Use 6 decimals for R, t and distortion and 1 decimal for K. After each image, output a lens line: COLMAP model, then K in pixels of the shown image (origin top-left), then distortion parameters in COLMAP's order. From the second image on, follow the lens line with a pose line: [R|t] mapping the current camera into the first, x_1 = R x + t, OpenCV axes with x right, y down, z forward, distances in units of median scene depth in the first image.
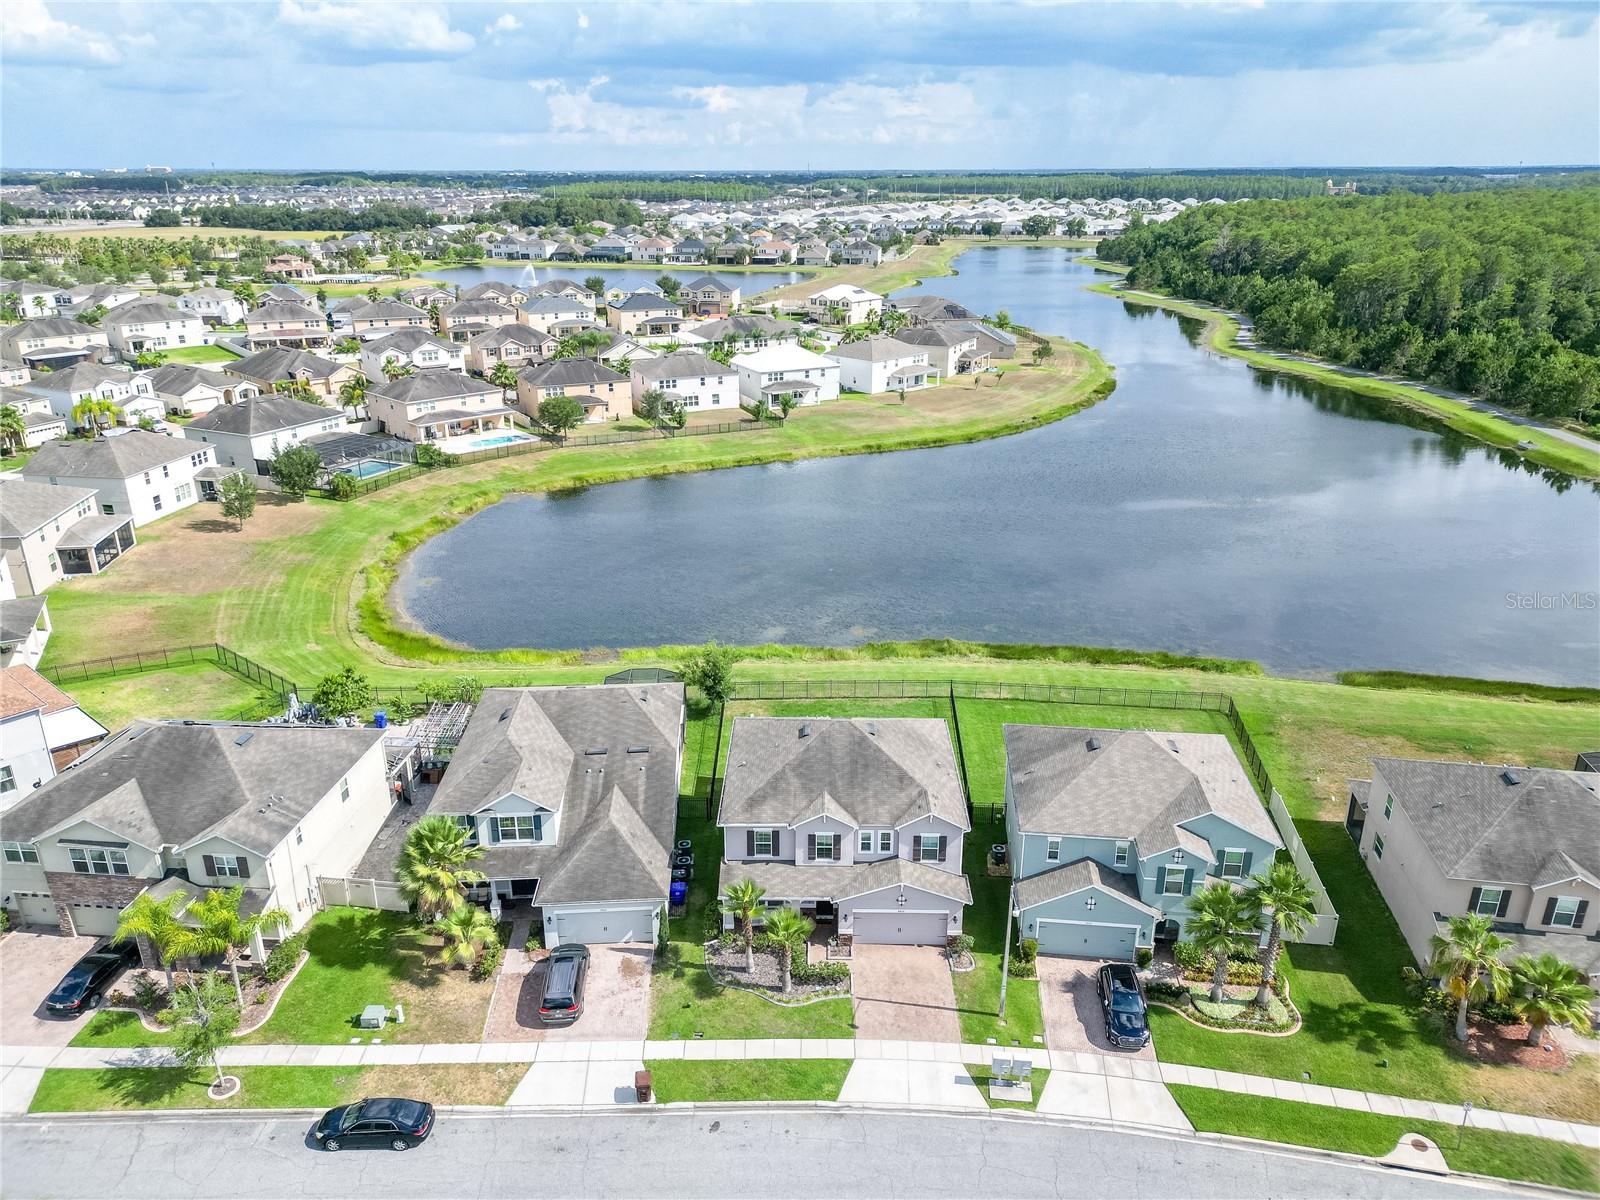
lens RADIAL K [[1121.3, 0, 800.0], [0, 1121.3, 600.0], [0, 0, 1]] dist [0.063452, -0.063532]
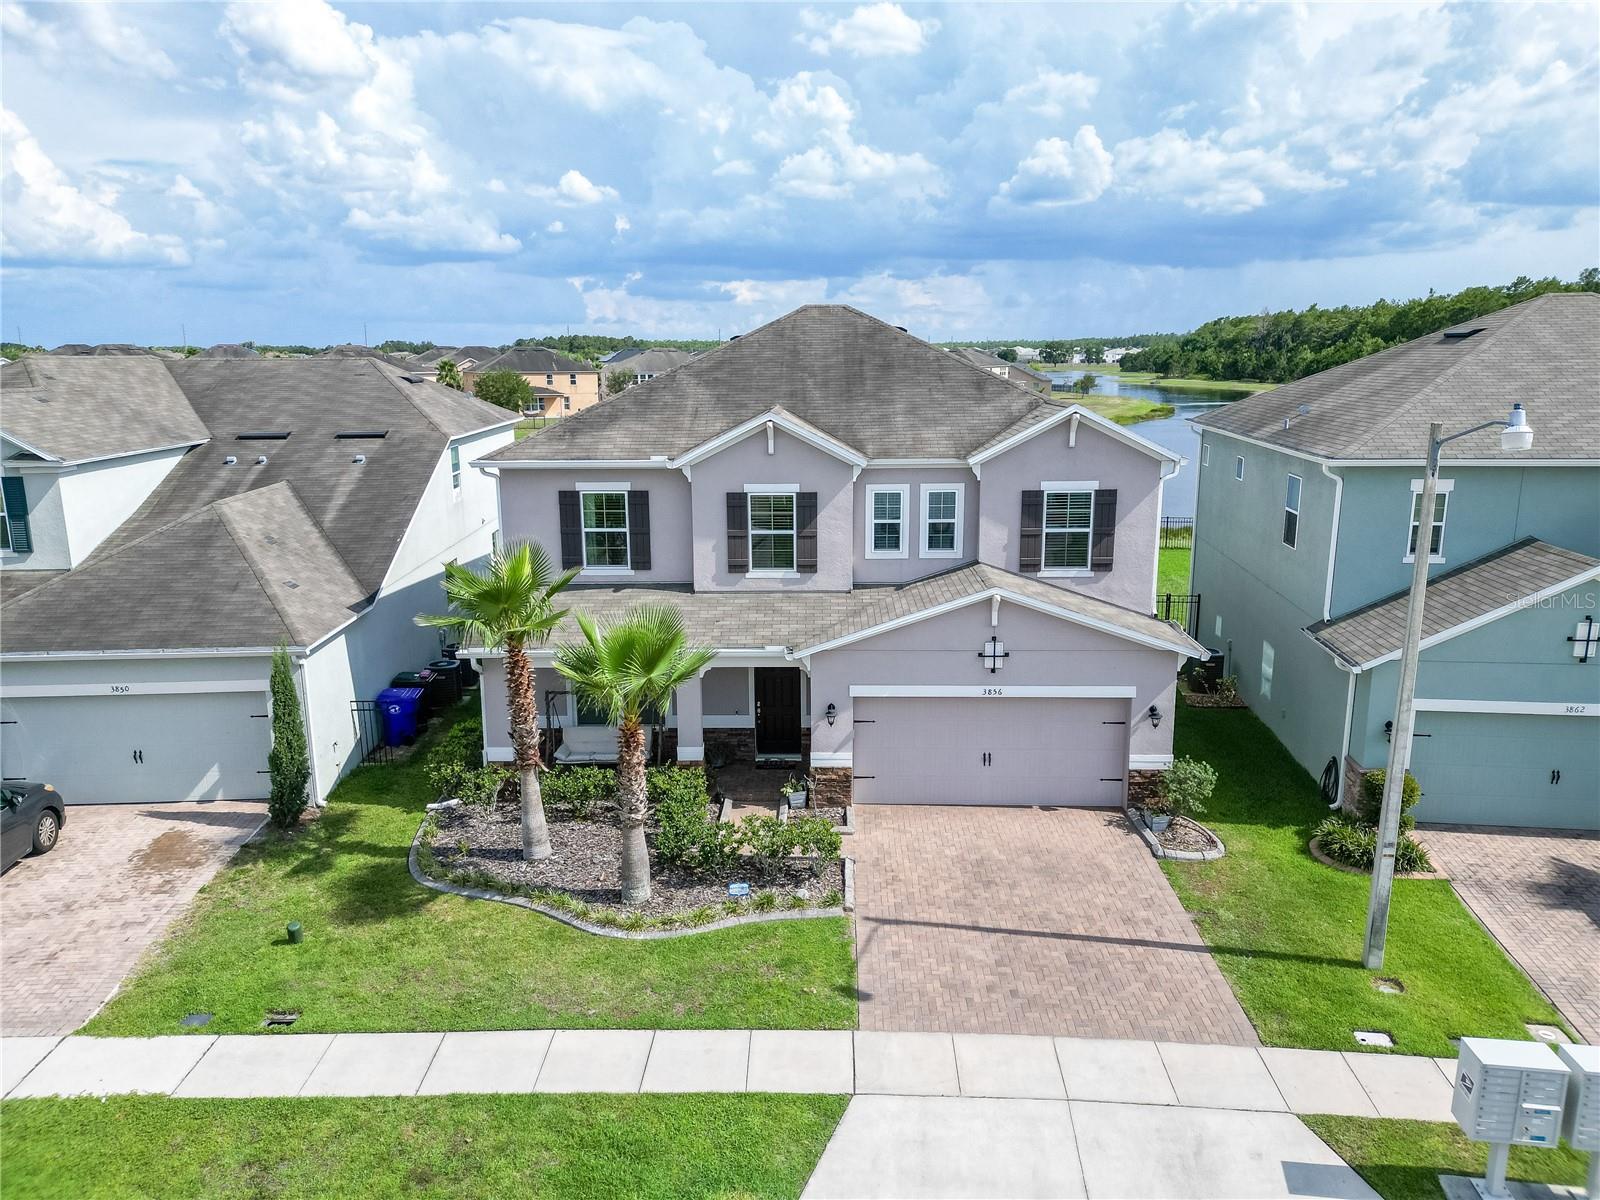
lens RADIAL K [[1121.3, 0, 800.0], [0, 1121.3, 600.0], [0, 0, 1]] dist [0.063452, -0.063532]
pose [[0.999855, -0.004328, -0.016458, 0.036285], [0.001834, 0.988890, -0.148635, 0.293757], [0.016919, 0.148583, 0.988755, 0.646312]]
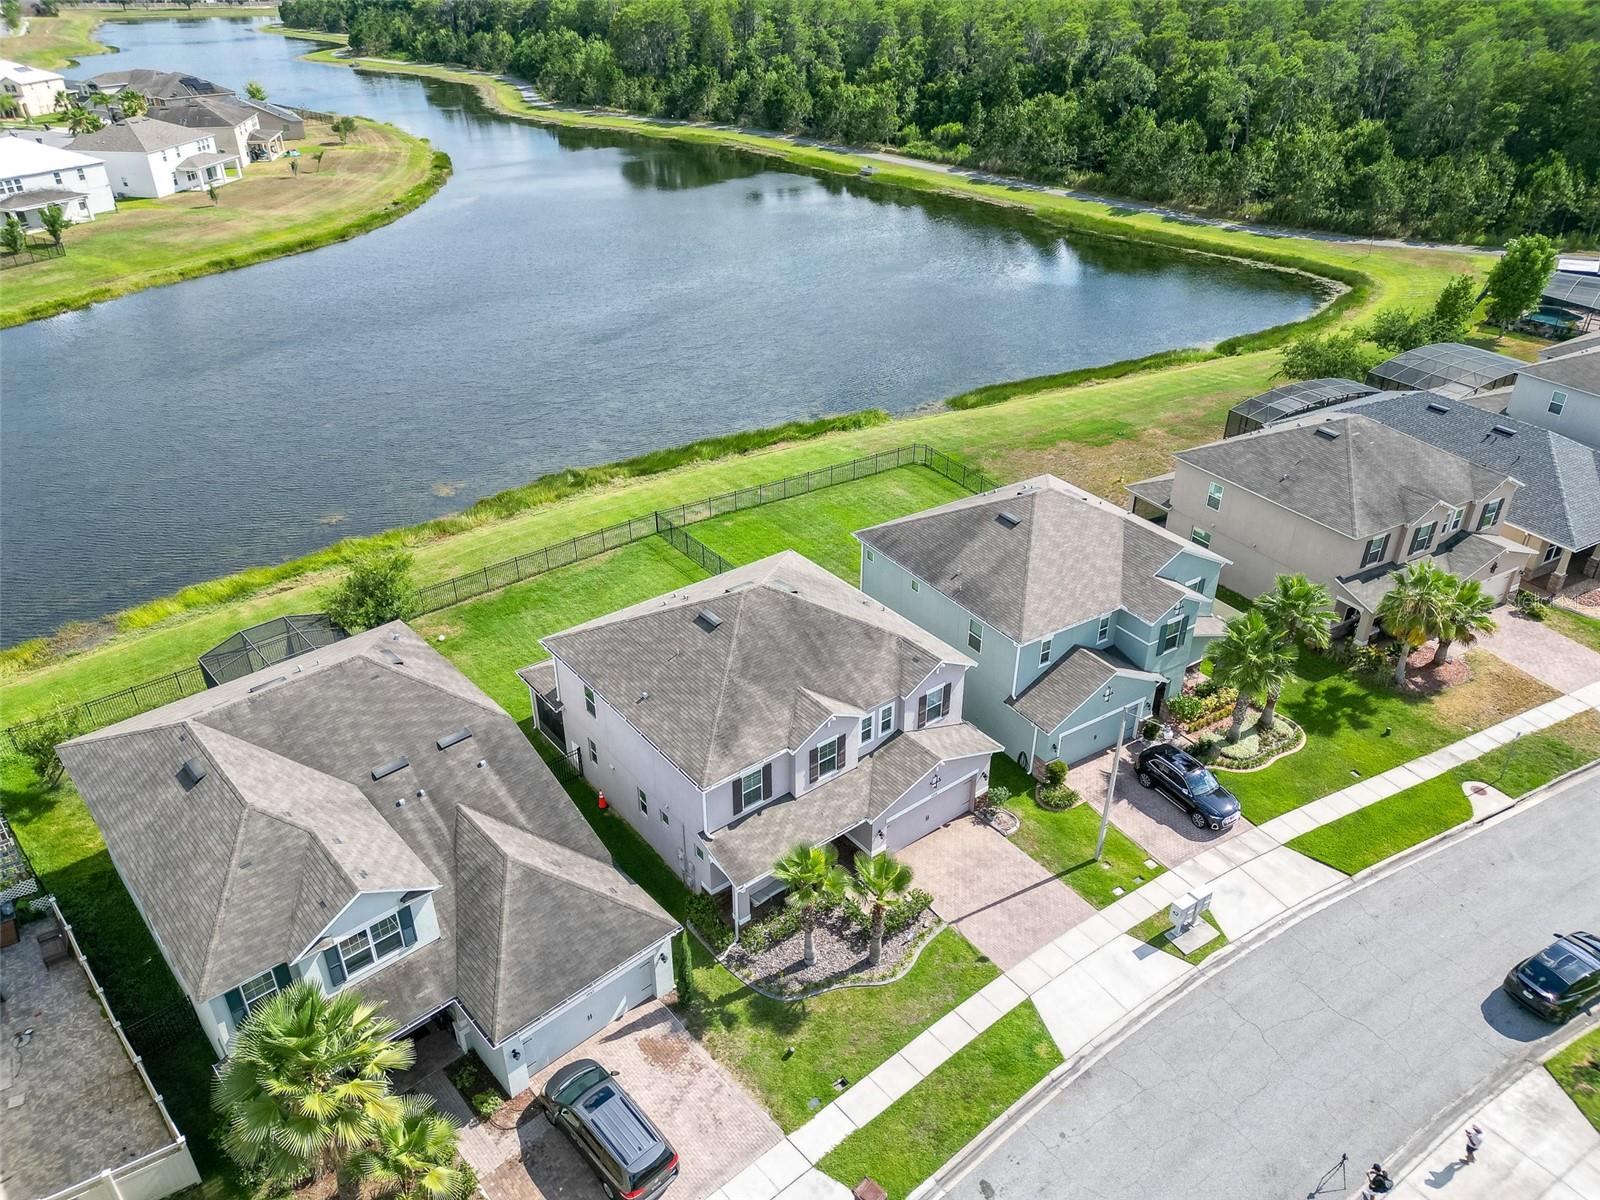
lens RADIAL K [[1121.3, 0, 800.0], [0, 1121.3, 600.0], [0, 0, 1]] dist [0.063452, -0.063532]
pose [[0.778040, -0.316938, 0.542406, -0.344529], [0.222914, 0.946507, 0.233310, -0.044821], [-0.587336, -0.060615, 0.807070, 0.440643]]
